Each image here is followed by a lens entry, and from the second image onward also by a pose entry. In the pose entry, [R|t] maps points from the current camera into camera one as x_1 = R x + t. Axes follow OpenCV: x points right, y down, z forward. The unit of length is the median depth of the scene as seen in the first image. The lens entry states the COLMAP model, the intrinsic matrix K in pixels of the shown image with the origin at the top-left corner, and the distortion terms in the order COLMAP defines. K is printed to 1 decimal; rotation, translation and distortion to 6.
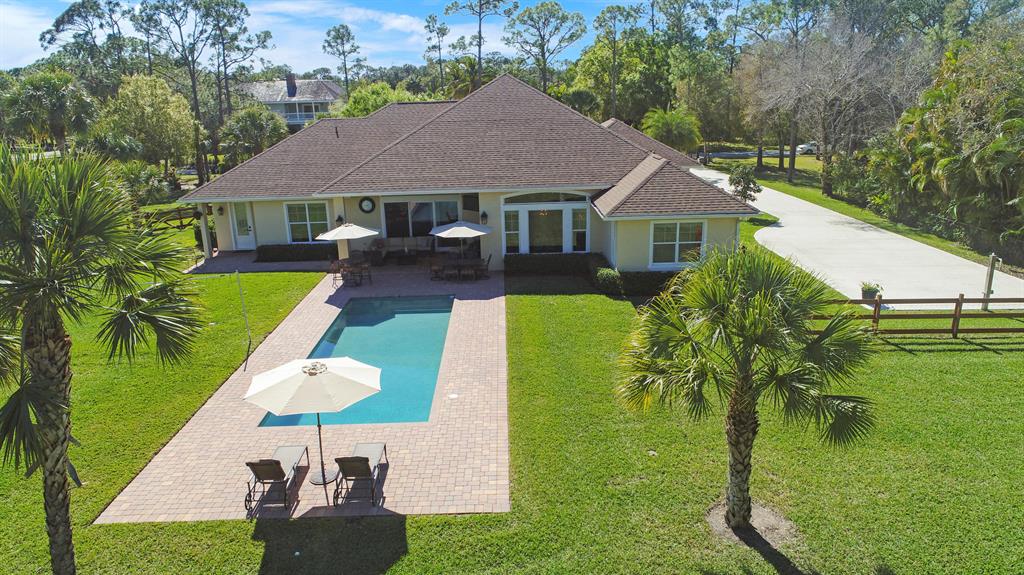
lens RADIAL K [[689.2, 0, 512.0], [0, 689.2, 287.5], [0, 0, 1]] dist [-0.000091, -0.001394]
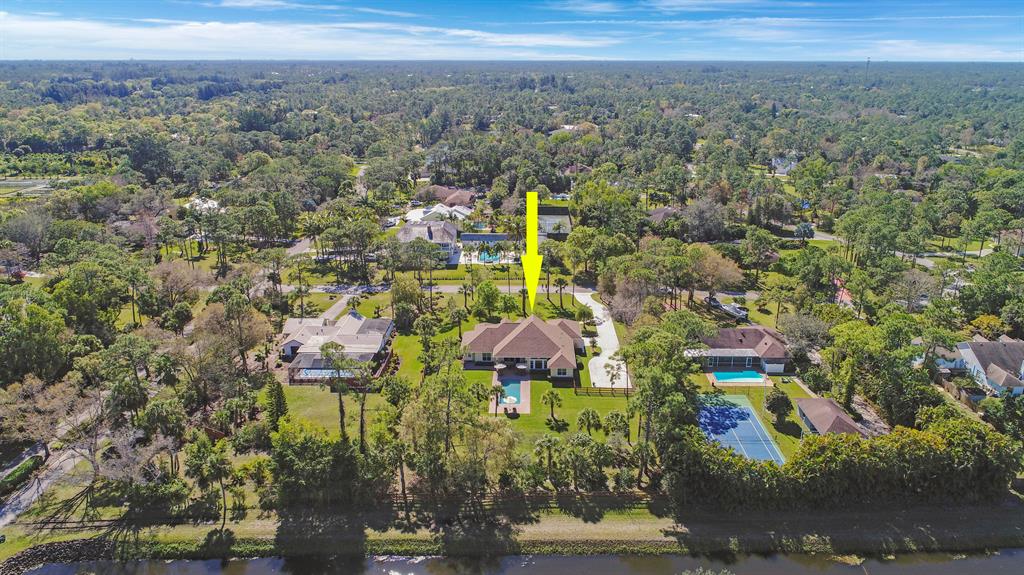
lens RADIAL K [[689.2, 0, 512.0], [0, 689.2, 287.5], [0, 0, 1]] dist [-0.000091, -0.001394]
pose [[0.998709, 0.040546, -0.030607, -0.013928], [-0.039015, 0.998033, 0.049070, -0.921479], [0.032536, -0.047813, 0.998326, -4.147014]]
